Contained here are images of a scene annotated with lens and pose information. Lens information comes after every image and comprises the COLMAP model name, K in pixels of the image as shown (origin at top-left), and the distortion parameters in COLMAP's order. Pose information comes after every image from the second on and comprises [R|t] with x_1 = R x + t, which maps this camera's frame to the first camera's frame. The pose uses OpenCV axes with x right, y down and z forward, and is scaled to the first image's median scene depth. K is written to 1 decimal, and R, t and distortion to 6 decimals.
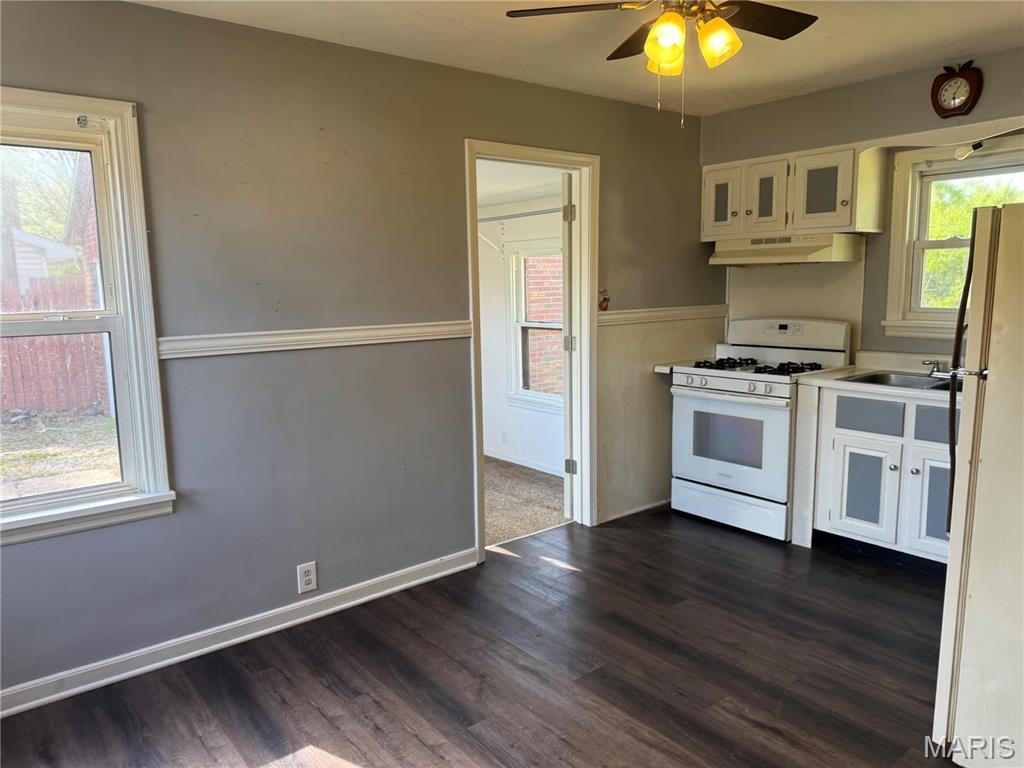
lens RADIAL K [[736.1, 0, 512.0], [0, 736.1, 384.0], [0, 0, 1]] dist [0.096265, -0.080105]
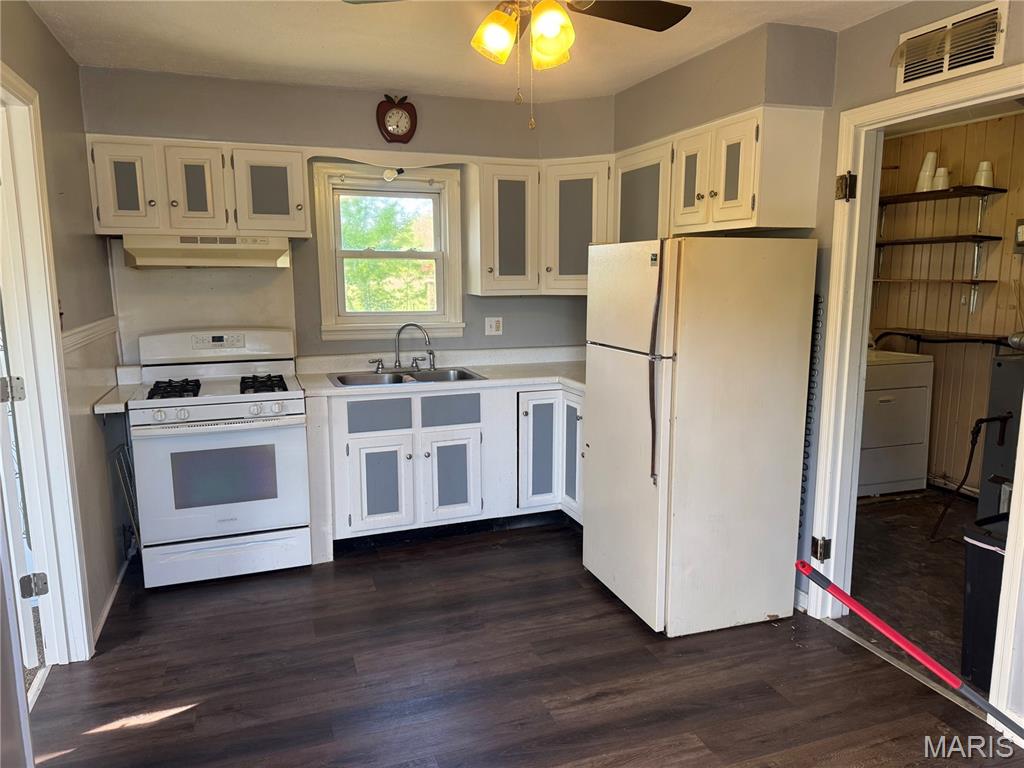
lens RADIAL K [[718.8, 0, 513.3], [0, 718.8, 396.7], [0, 0, 1]] dist [0.046339, -0.071819]
pose [[0.317256, -0.144006, 0.937343, -0.382012], [0.135085, 0.985187, 0.105635, -0.060046], [-0.938670, 0.093108, 0.332009, 0.450565]]
